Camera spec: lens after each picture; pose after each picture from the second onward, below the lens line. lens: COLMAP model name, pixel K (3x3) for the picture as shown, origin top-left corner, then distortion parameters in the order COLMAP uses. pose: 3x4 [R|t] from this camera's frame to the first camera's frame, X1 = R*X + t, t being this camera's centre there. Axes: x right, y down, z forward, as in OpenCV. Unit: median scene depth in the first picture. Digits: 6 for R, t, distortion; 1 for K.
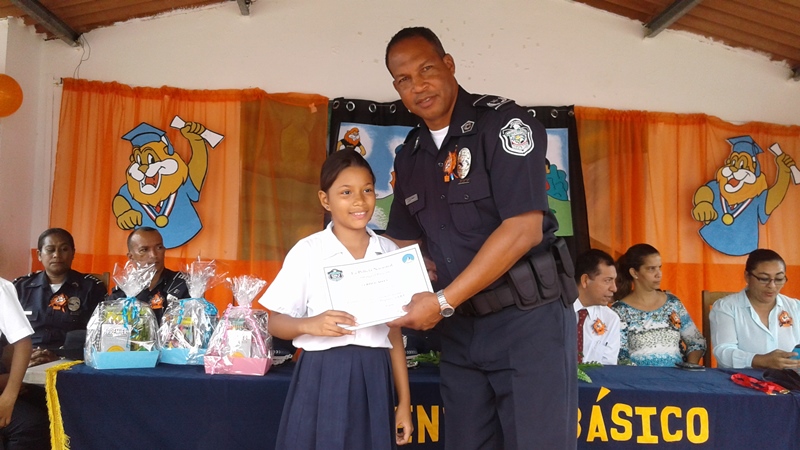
lens RADIAL K [[755.2, 0, 400.0], [0, 755.2, 225.0], [0, 0, 1]] dist [0.113805, -0.220667]
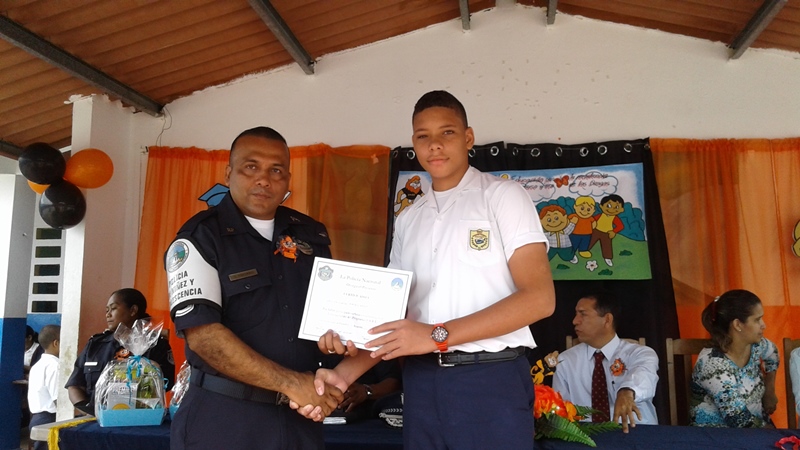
lens RADIAL K [[755.2, 0, 400.0], [0, 755.2, 225.0], [0, 0, 1]] dist [0.113805, -0.220667]
pose [[0.976909, -0.045623, -0.208727, 0.124339], [0.033212, 0.997487, -0.062588, -0.002869], [0.211058, 0.054210, 0.975969, 0.032714]]
